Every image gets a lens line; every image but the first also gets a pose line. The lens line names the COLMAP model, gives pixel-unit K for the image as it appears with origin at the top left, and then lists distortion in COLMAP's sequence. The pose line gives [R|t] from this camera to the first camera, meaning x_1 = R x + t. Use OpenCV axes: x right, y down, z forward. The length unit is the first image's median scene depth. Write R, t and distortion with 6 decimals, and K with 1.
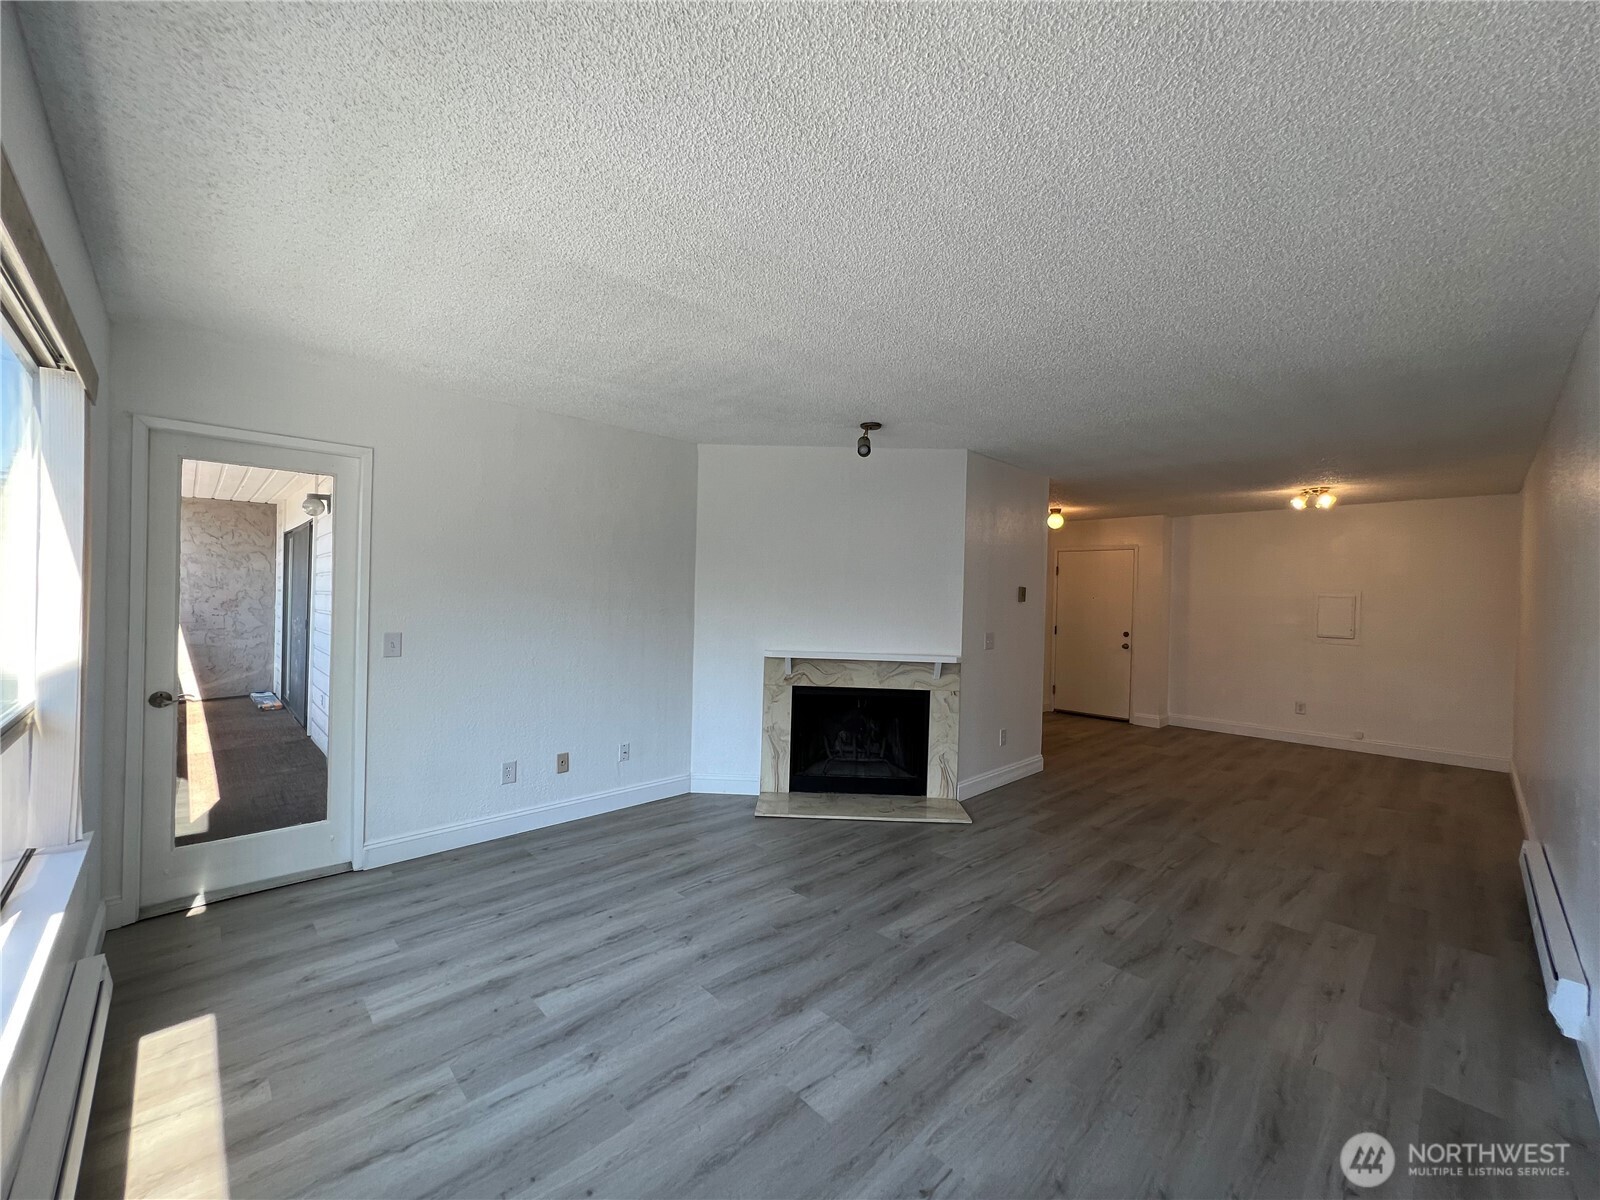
lens RADIAL K [[637.7, 0, 795.5], [0, 637.7, 596.2], [0, 0, 1]] dist [0.000395, -0.000017]
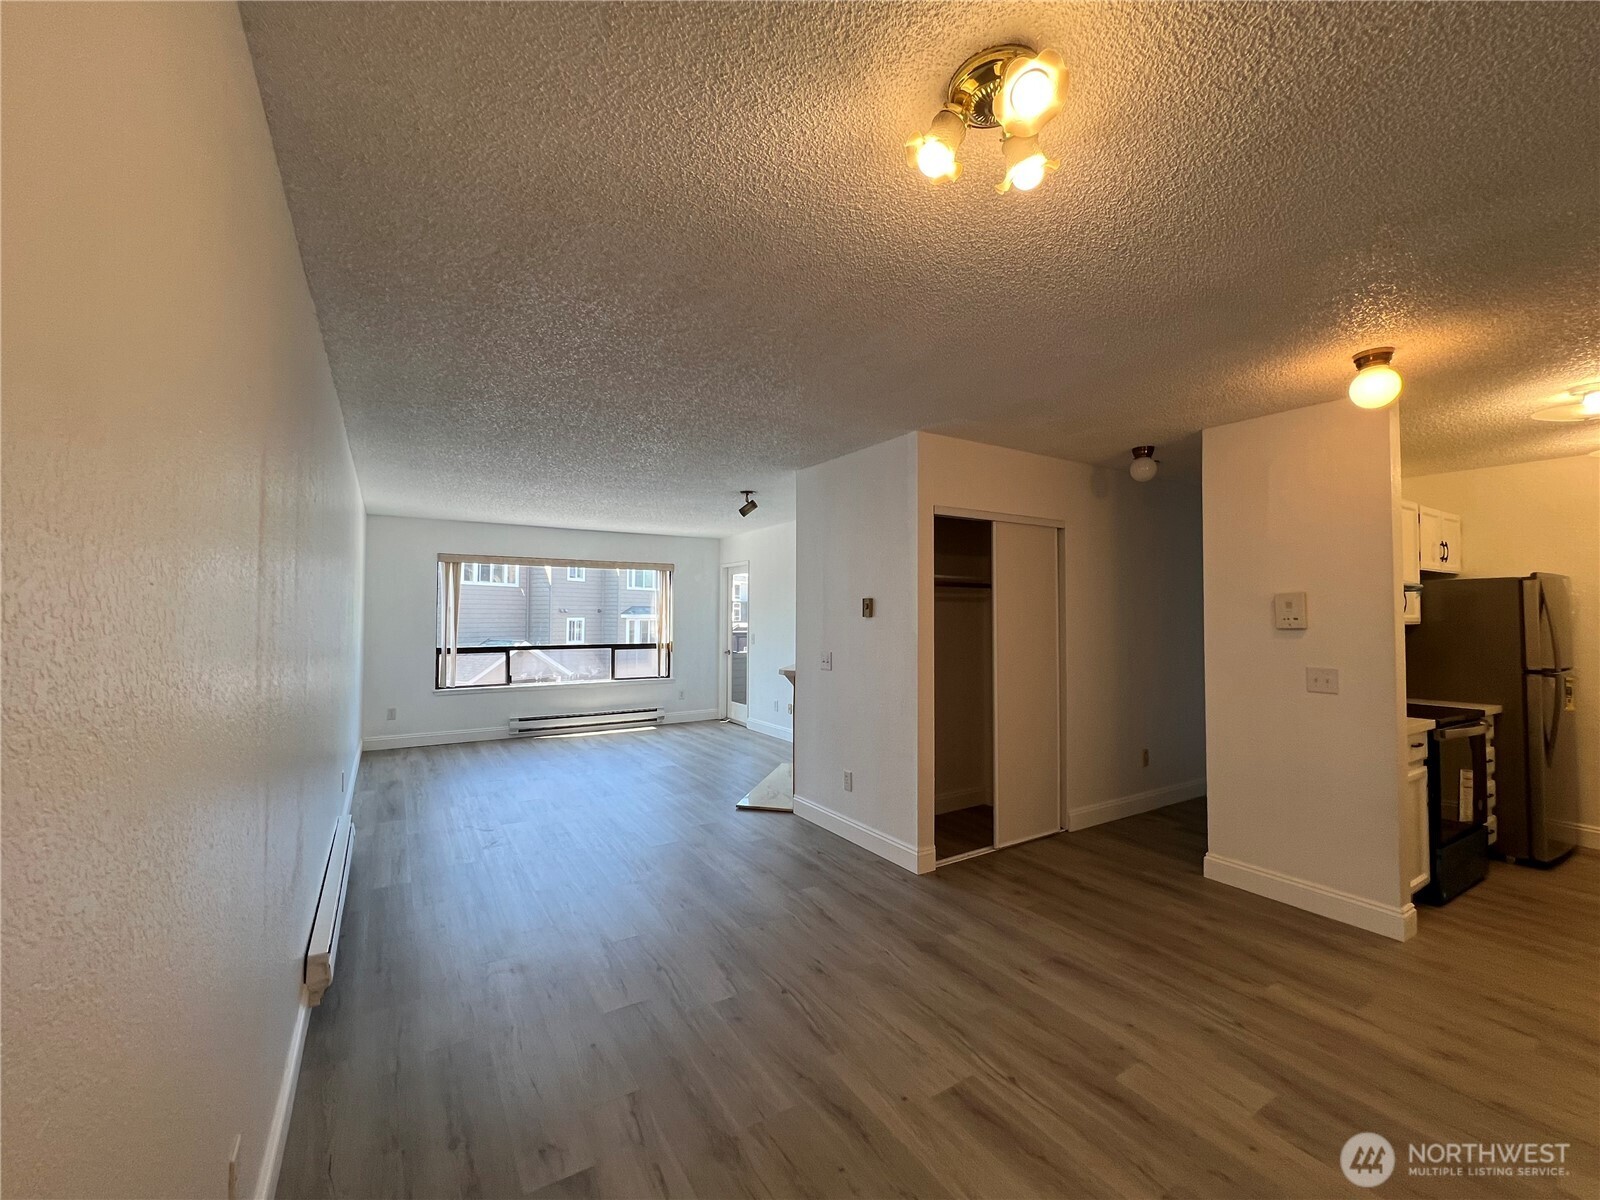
lens RADIAL K [[646.7, 0, 795.6], [0, 646.7, 603.1], [0, 0, 1]] dist [-0.000023, 0.000008]
pose [[-0.207551, -0.054700, -0.976694, 1.181237], [-0.014113, 0.998499, -0.052922, 0.035215], [0.978122, 0.002800, -0.208011, 1.114938]]
